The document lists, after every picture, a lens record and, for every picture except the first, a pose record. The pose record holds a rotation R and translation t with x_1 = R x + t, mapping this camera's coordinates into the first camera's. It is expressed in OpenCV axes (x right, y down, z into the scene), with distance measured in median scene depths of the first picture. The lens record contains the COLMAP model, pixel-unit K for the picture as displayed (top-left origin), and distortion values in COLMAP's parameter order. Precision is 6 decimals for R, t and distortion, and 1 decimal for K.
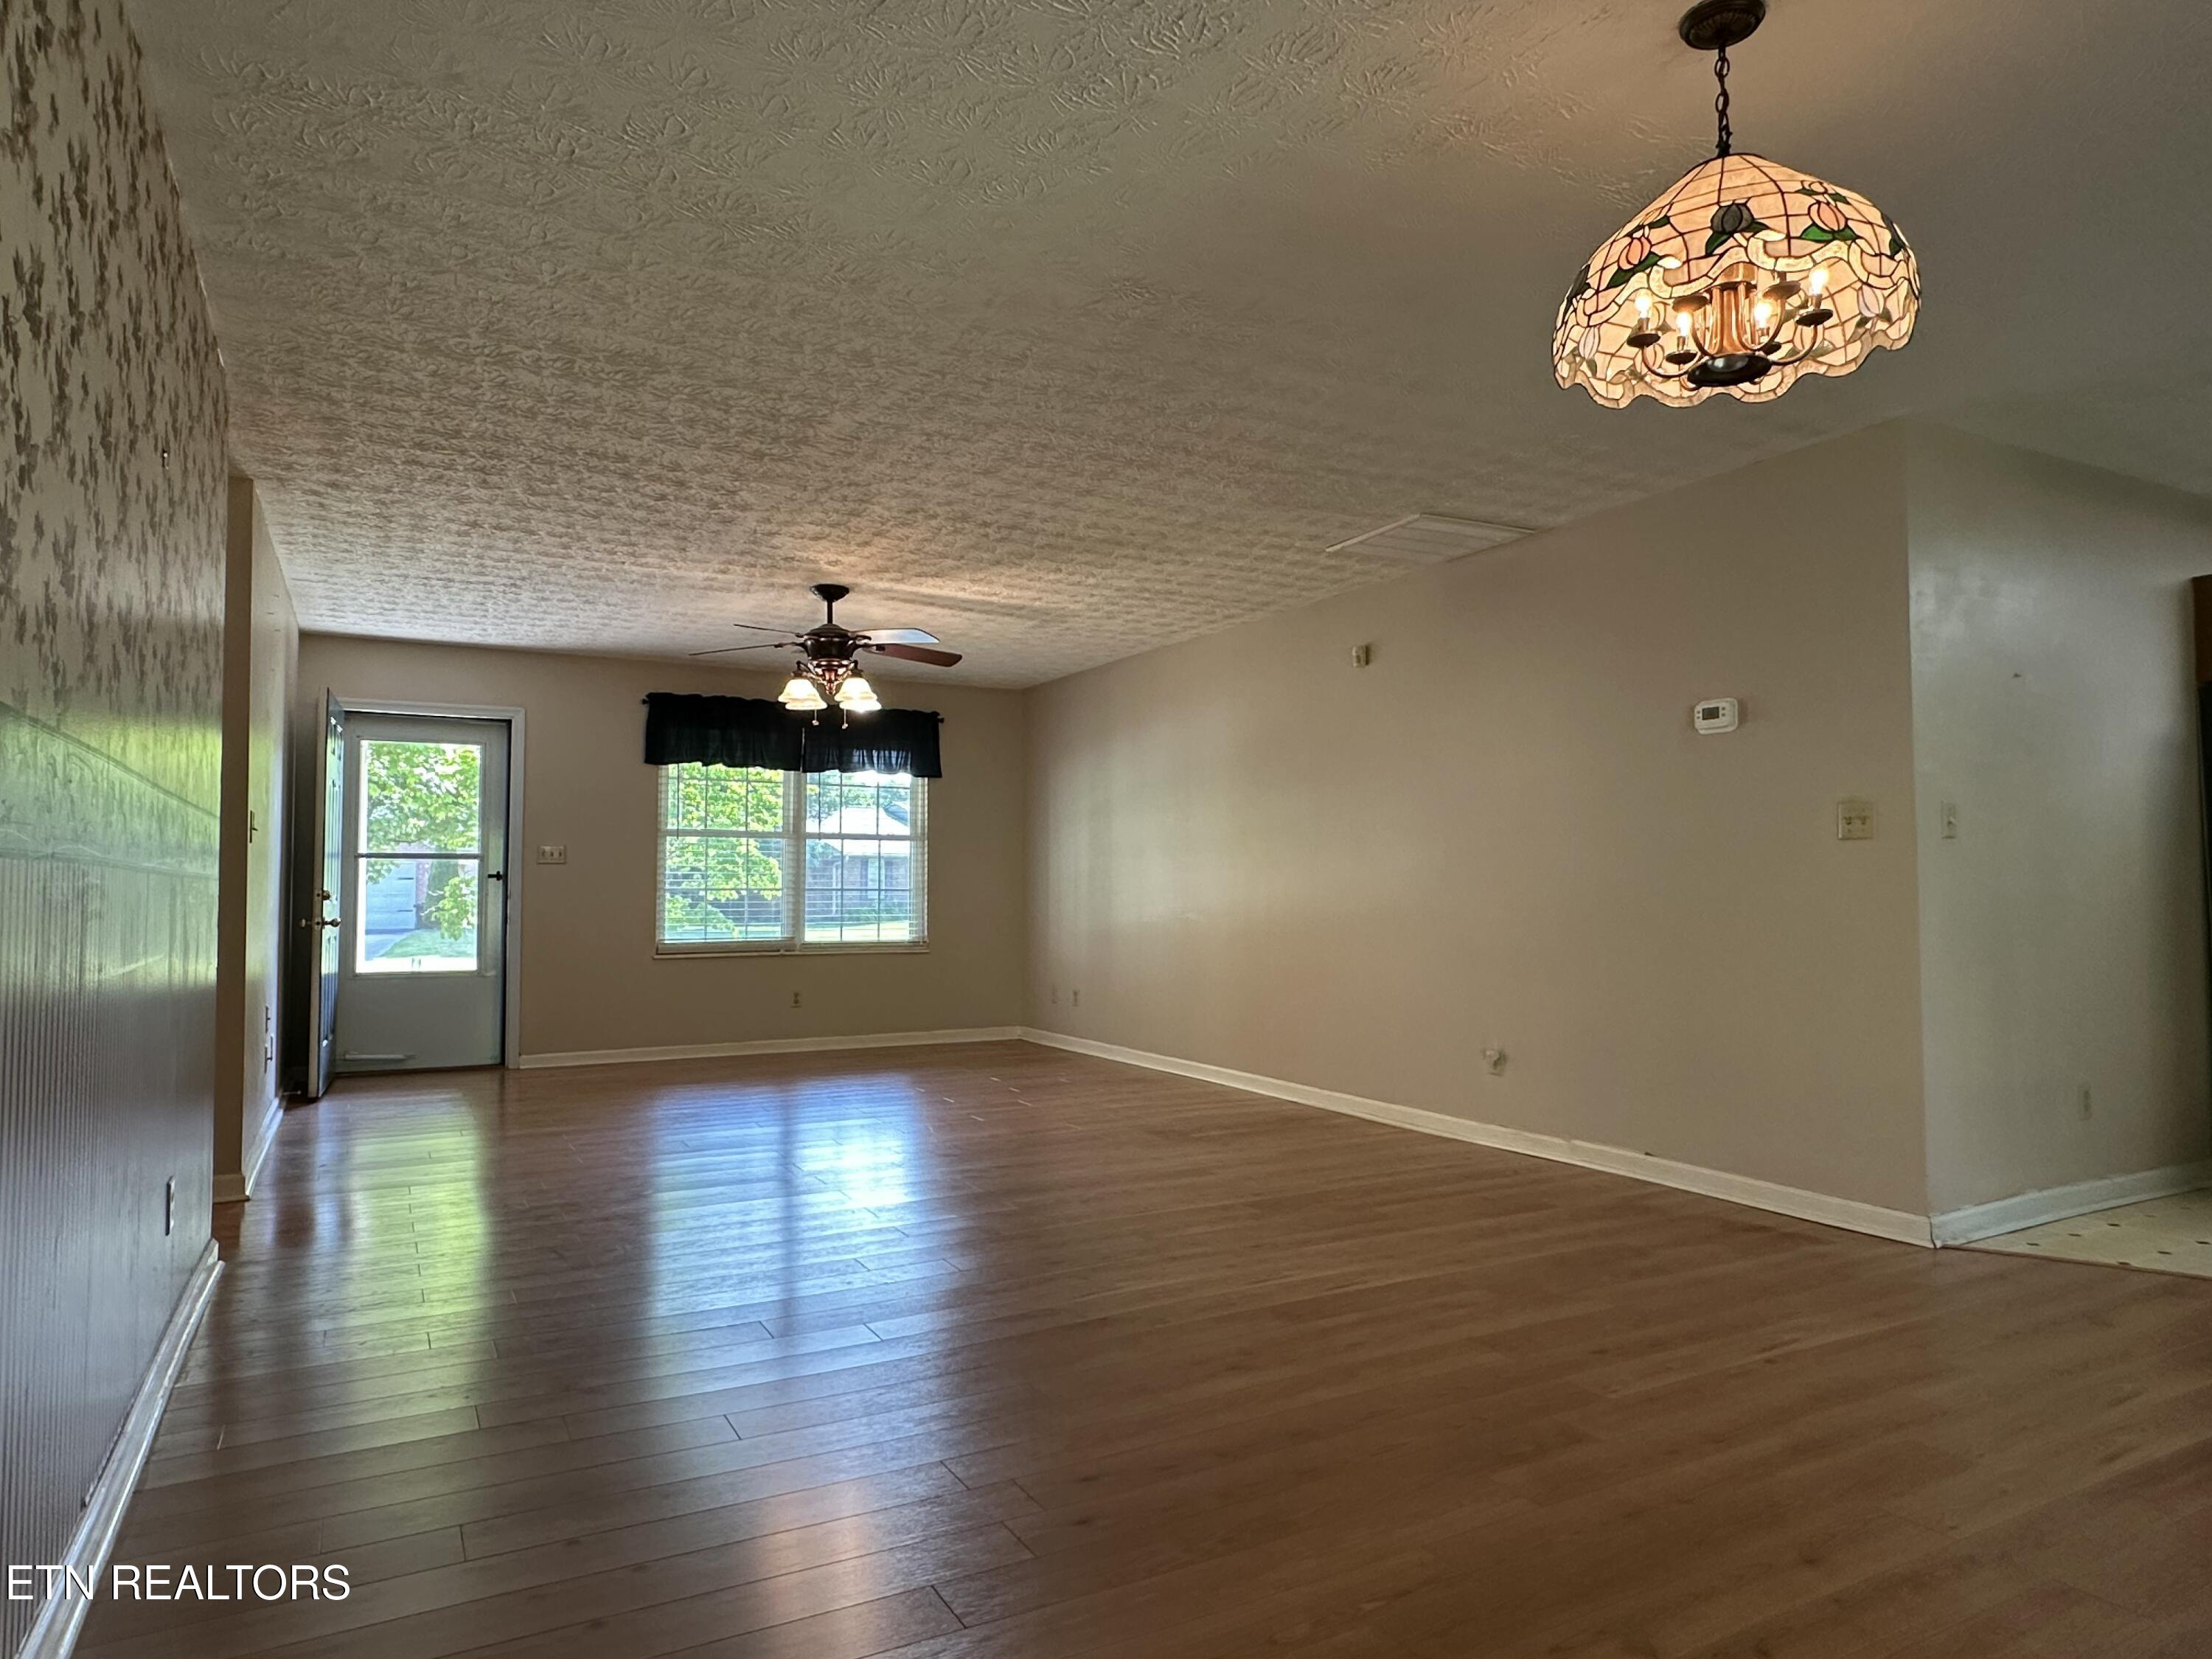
lens RADIAL K [[1381.4, 0, 1106.0], [0, 1381.4, 829.5], [0, 0, 1]] dist [0.002436, 0.000468]
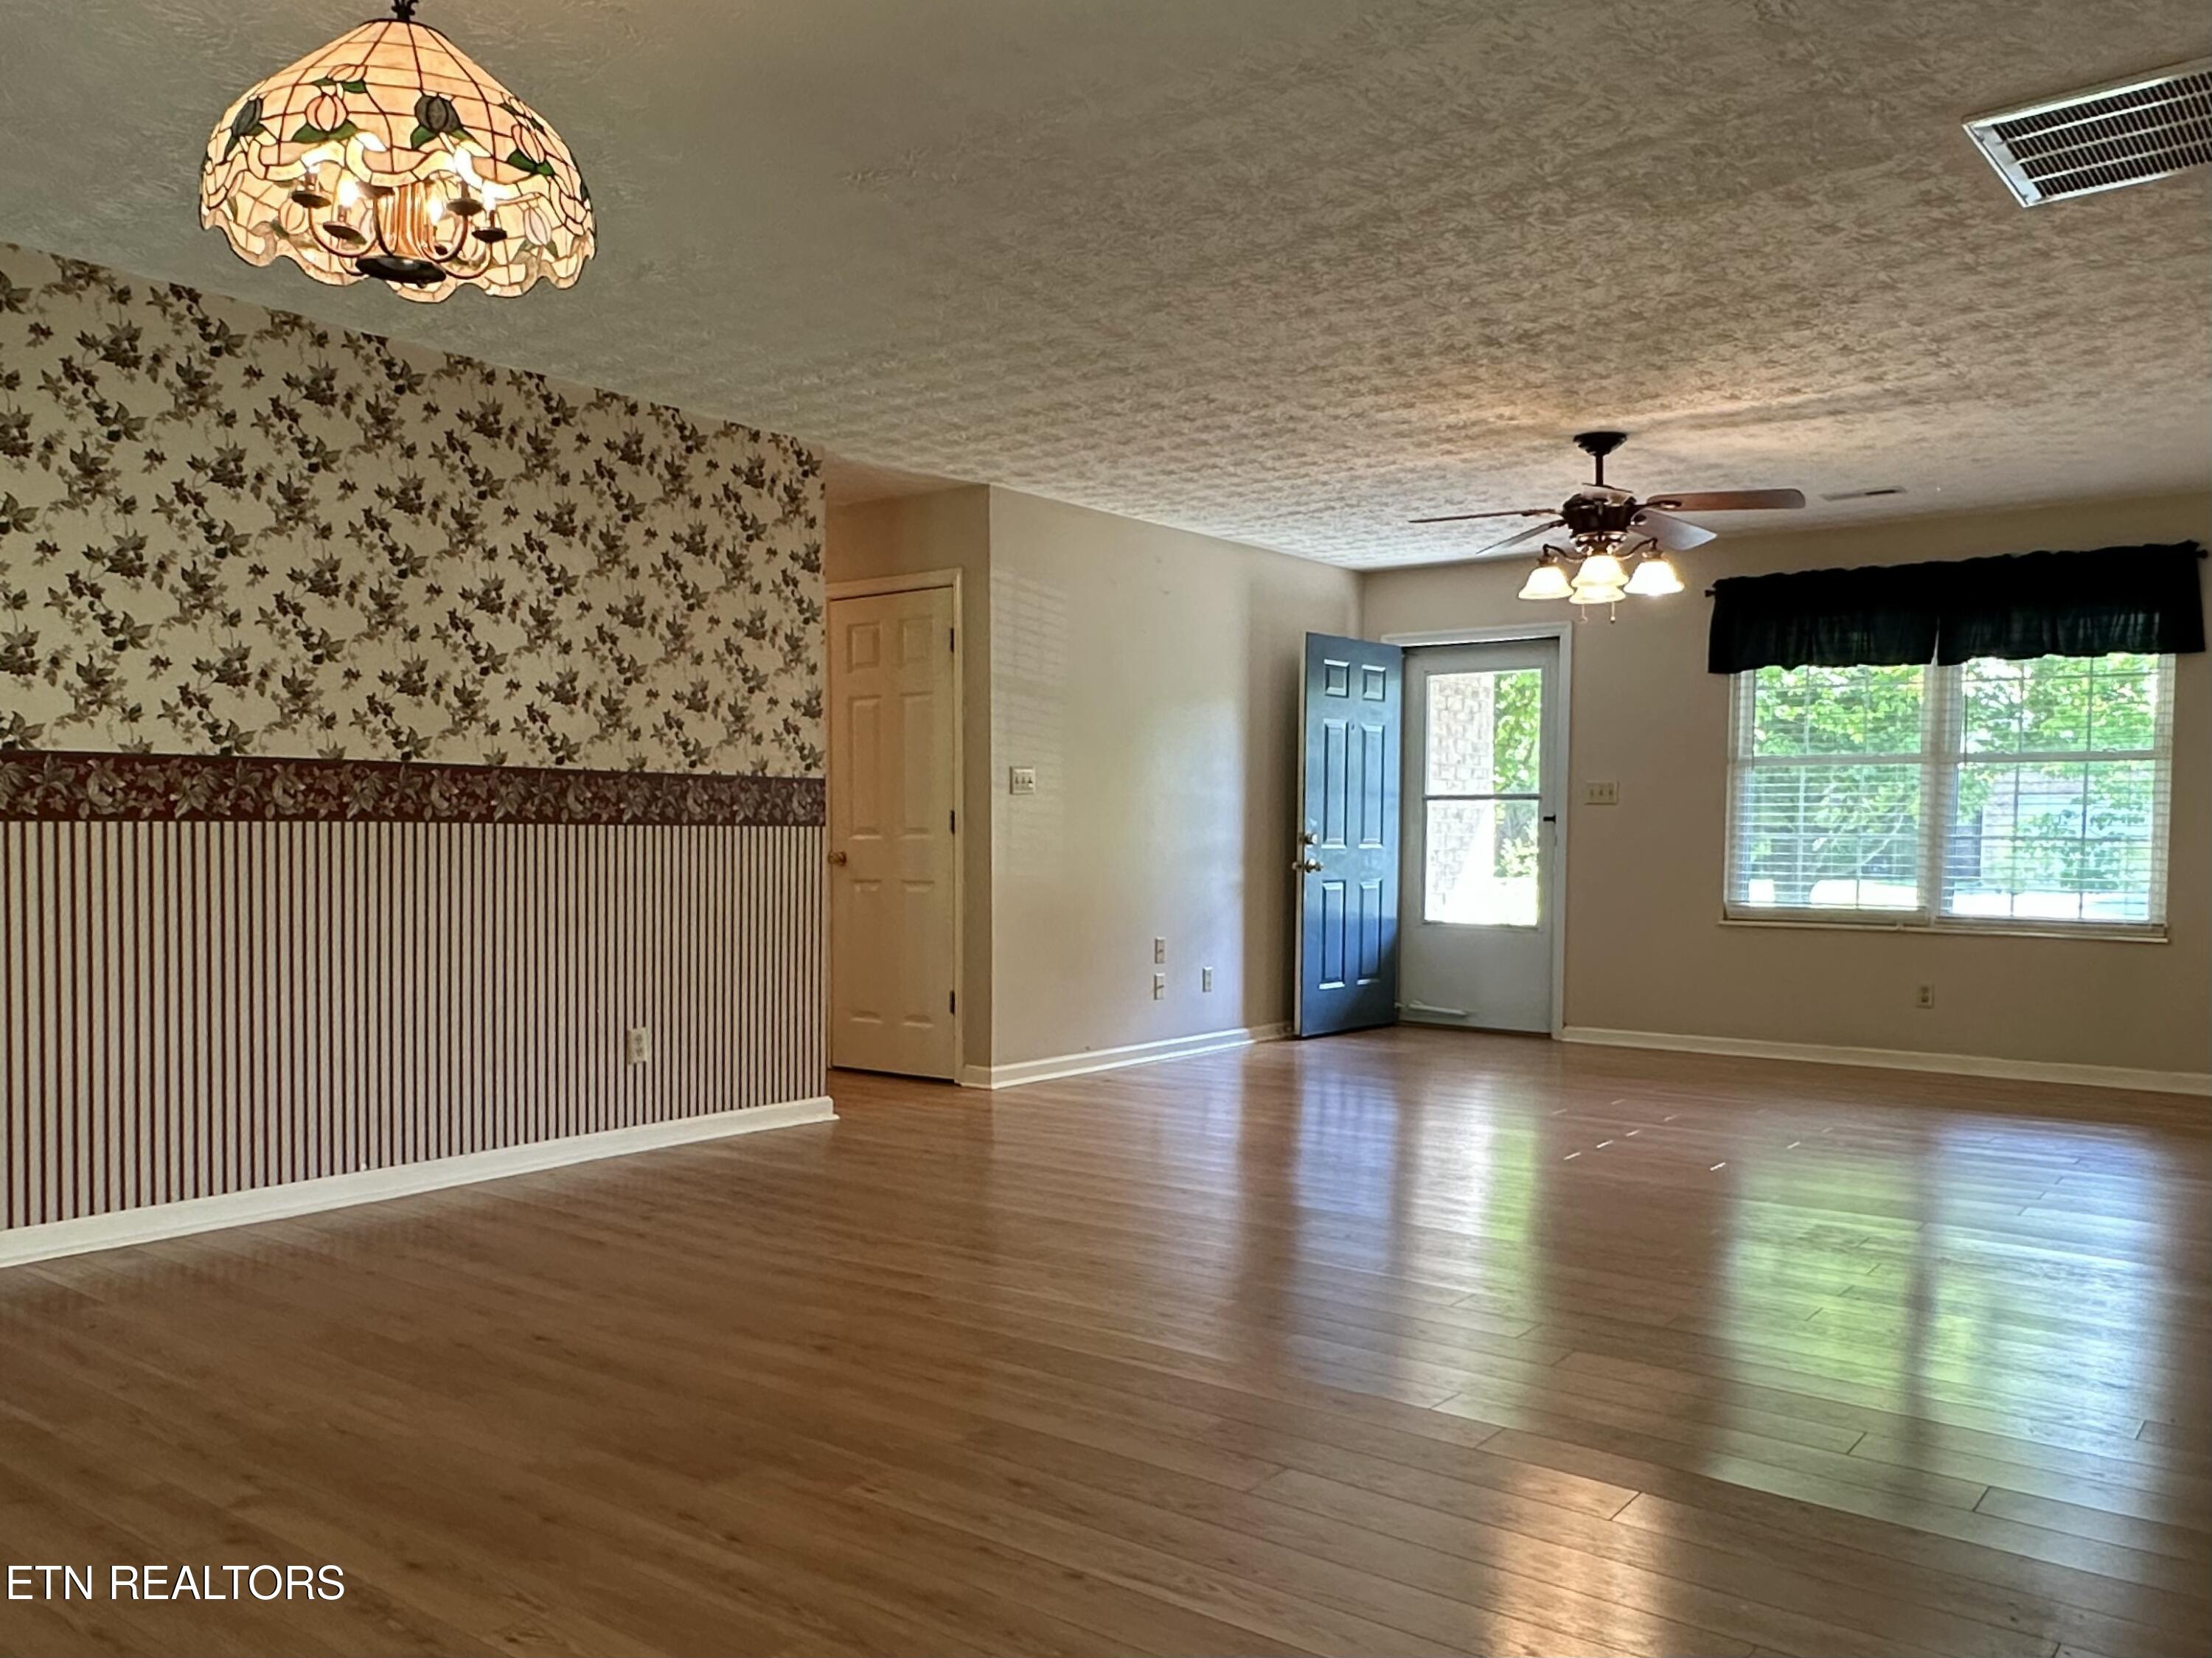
lens RADIAL K [[1741.5, 0, 912.2], [0, 1741.5, 892.3], [0, 0, 1]] dist [0.006317, 0.005854]
pose [[0.335476, 0.037578, -0.941299, 0.544384], [0.036293, 0.997947, 0.052774, 0.008146], [0.941349, -0.051867, 0.333423, 0.301442]]
